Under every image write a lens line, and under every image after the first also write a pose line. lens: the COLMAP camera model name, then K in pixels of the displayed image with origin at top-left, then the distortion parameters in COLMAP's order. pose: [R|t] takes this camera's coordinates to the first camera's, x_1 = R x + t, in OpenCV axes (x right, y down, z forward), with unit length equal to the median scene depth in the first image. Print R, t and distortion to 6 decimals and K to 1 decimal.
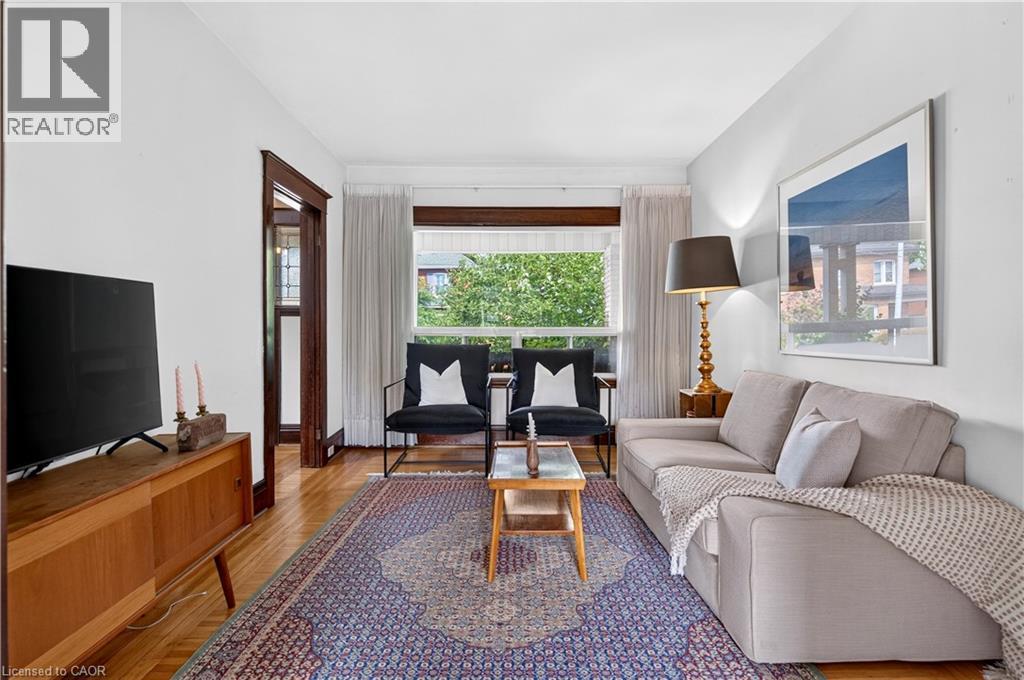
lens RADIAL K [[508.4, 0, 512.0], [0, 508.4, 340.0], [0, 0, 1]] dist [-0.001581, -0.000664]
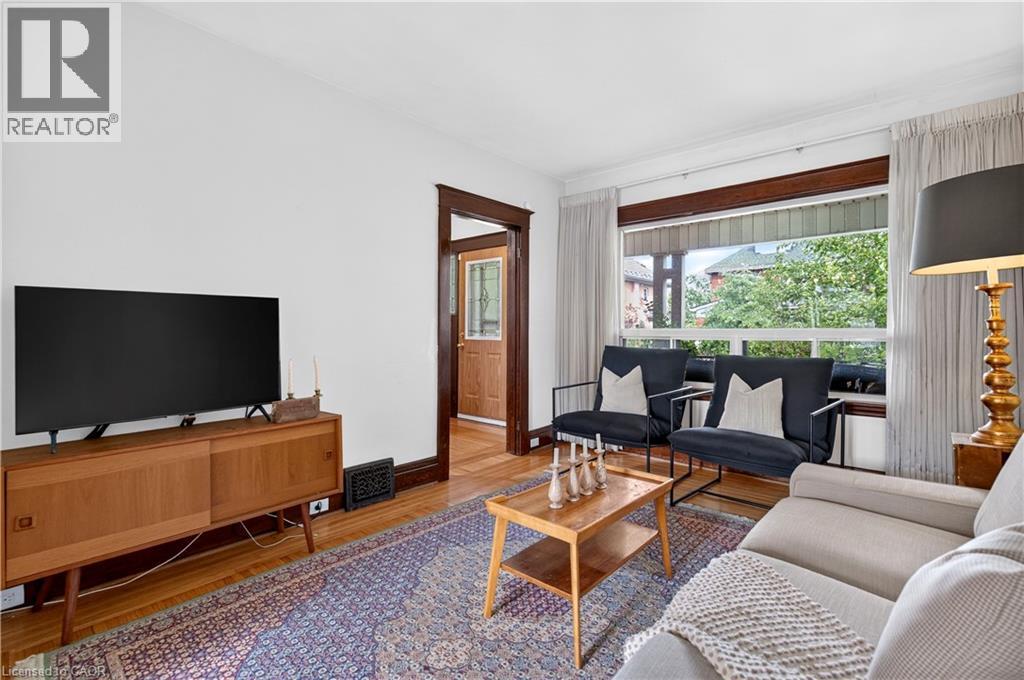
lens RADIAL K [[461.4, 0, 508.7], [0, 461.4, 331.2], [0, 0, 1]] dist [-0.000715, -0.000531]
pose [[0.748036, 0.001173, -0.663657, 0.276649], [-0.016045, 0.999738, -0.016317, -0.005160], [0.663464, 0.022854, 0.747859, 0.220881]]
